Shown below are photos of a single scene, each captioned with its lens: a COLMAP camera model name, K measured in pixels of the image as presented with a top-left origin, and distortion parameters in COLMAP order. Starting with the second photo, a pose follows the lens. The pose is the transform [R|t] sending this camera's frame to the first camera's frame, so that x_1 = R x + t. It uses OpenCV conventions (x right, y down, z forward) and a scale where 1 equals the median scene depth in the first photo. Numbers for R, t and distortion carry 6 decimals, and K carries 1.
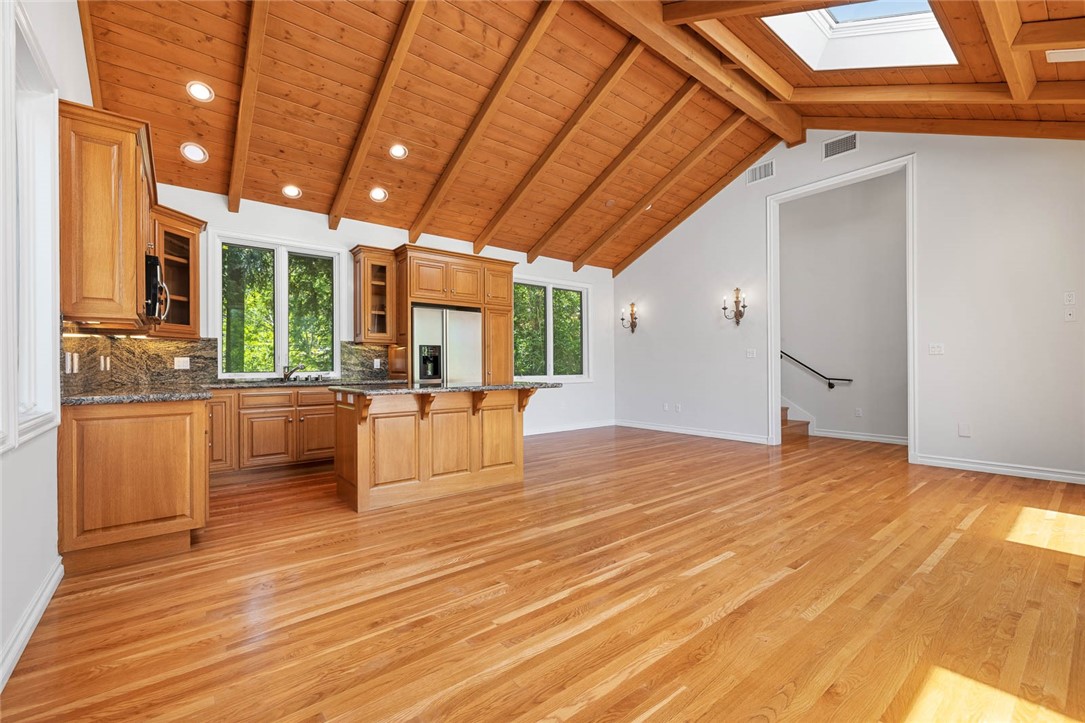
lens RADIAL K [[453.1, 0, 544.6], [0, 453.1, 367.4], [0, 0, 1]] dist [-0.000755, -0.000077]
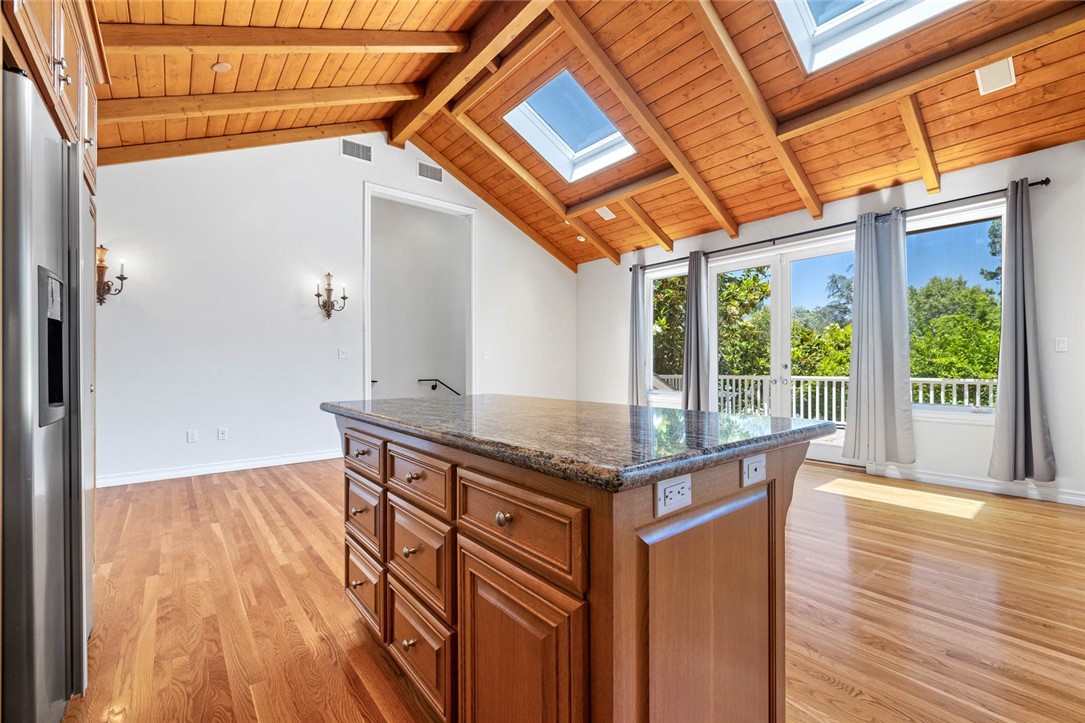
lens RADIAL K [[453.1, 0, 544.6], [0, 453.1, 367.4], [0, 0, 1]] dist [-0.000755, -0.000077]
pose [[-0.012227, 0.005106, 0.999912, -0.475801], [0.001640, 0.999986, -0.005086, 0.000316], [-0.999924, 0.001578, -0.012235, 0.740824]]
